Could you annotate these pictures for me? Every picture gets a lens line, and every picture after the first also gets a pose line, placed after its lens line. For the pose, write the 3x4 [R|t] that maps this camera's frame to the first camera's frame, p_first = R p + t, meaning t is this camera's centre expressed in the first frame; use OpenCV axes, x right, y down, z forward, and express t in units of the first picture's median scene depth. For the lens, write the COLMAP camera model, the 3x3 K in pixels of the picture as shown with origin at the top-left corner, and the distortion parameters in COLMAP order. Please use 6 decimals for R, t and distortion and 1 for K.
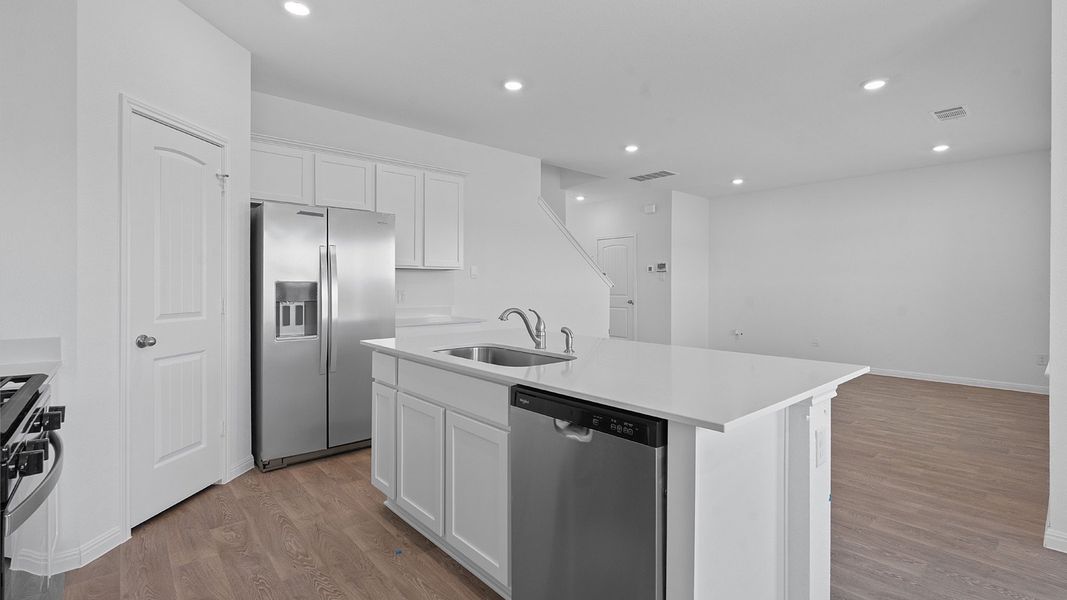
lens RADIAL K [[480.8, 0, 533.5], [0, 480.8, 300.0], [0, 0, 1]] dist [-0.001489, -0.000071]
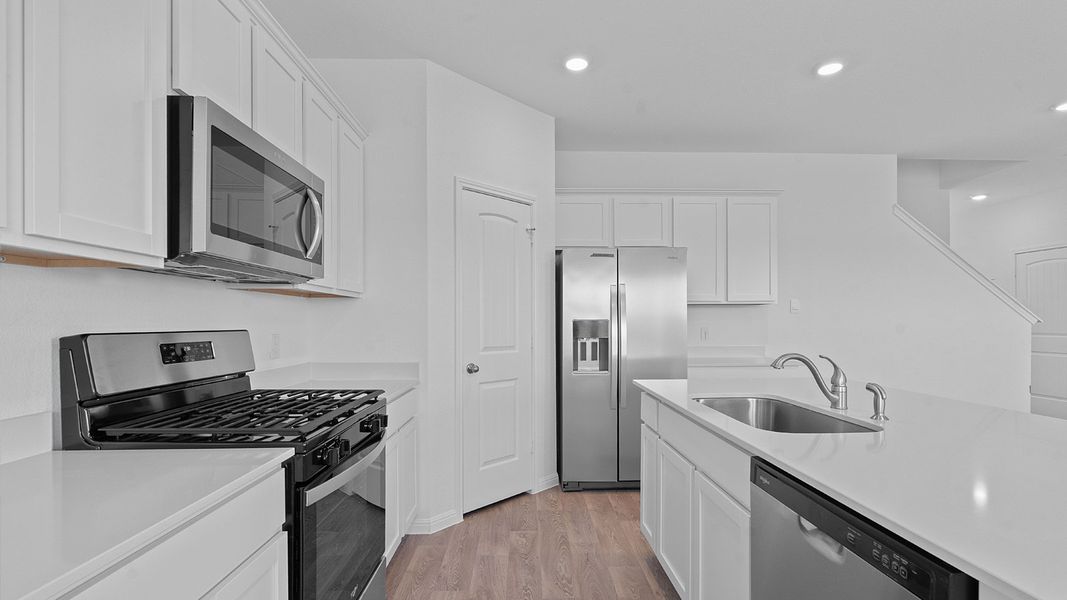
lens RADIAL K [[479.0, 0, 533.8], [0, 479.0, 332.5], [0, 0, 1]] dist [-0.003374, -0.000329]
pose [[0.772749, 0.009998, -0.634633, 0.095097], [-0.013706, 0.999906, -0.000936, -0.008001], [0.634563, 0.009422, 0.772813, 0.105154]]
